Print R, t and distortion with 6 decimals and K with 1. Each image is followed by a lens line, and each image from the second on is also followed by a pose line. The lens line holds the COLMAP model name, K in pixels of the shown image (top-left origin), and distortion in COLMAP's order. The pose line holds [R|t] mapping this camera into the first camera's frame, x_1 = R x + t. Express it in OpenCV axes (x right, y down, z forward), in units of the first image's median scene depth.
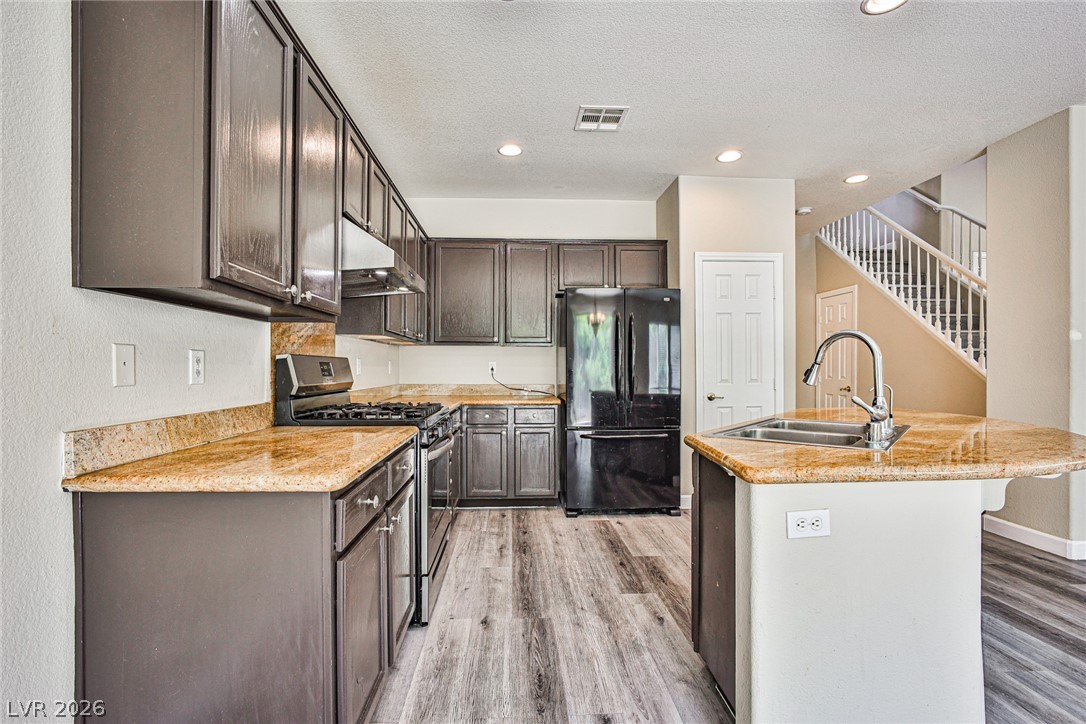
lens RADIAL K [[487.0, 0, 540.6], [0, 487.0, 364.2], [0, 0, 1]] dist [-0.036305, 0.015103]
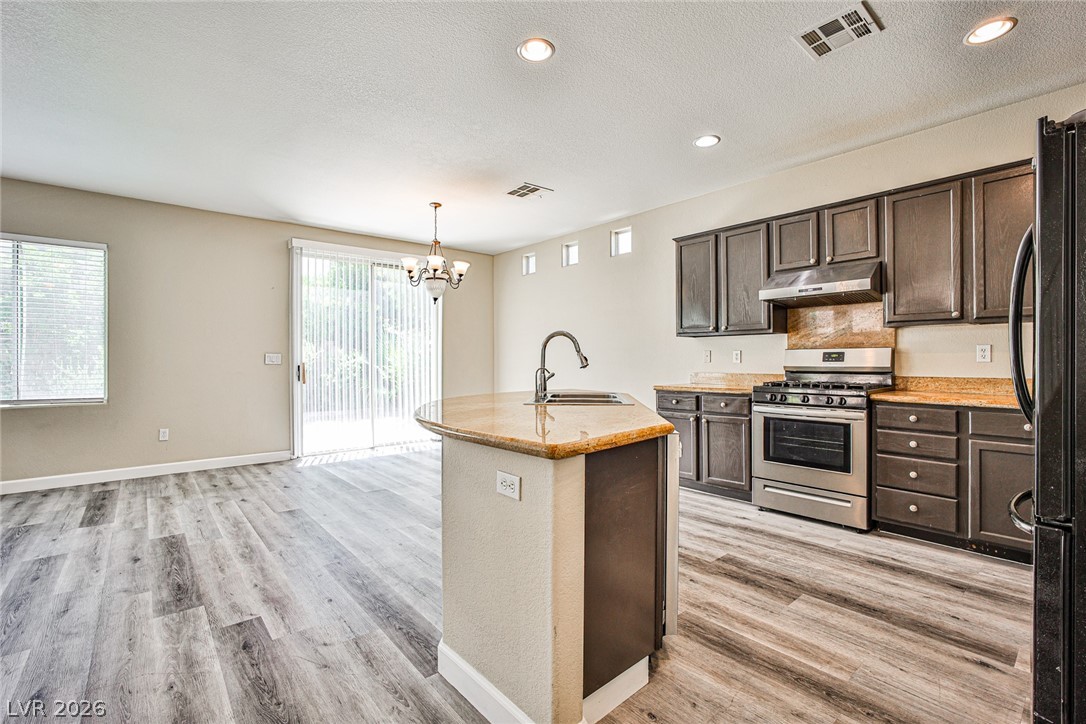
lens RADIAL K [[492.6, 0, 541.5], [0, 492.6, 363.8], [0, 0, 1]] dist [-0.032539, 0.016008]
pose [[-0.796923, 0.007955, -0.604028, 1.030513], [0.009329, 0.999956, 0.000862, 0.018262], [0.604008, -0.004948, -0.796963, 1.407908]]
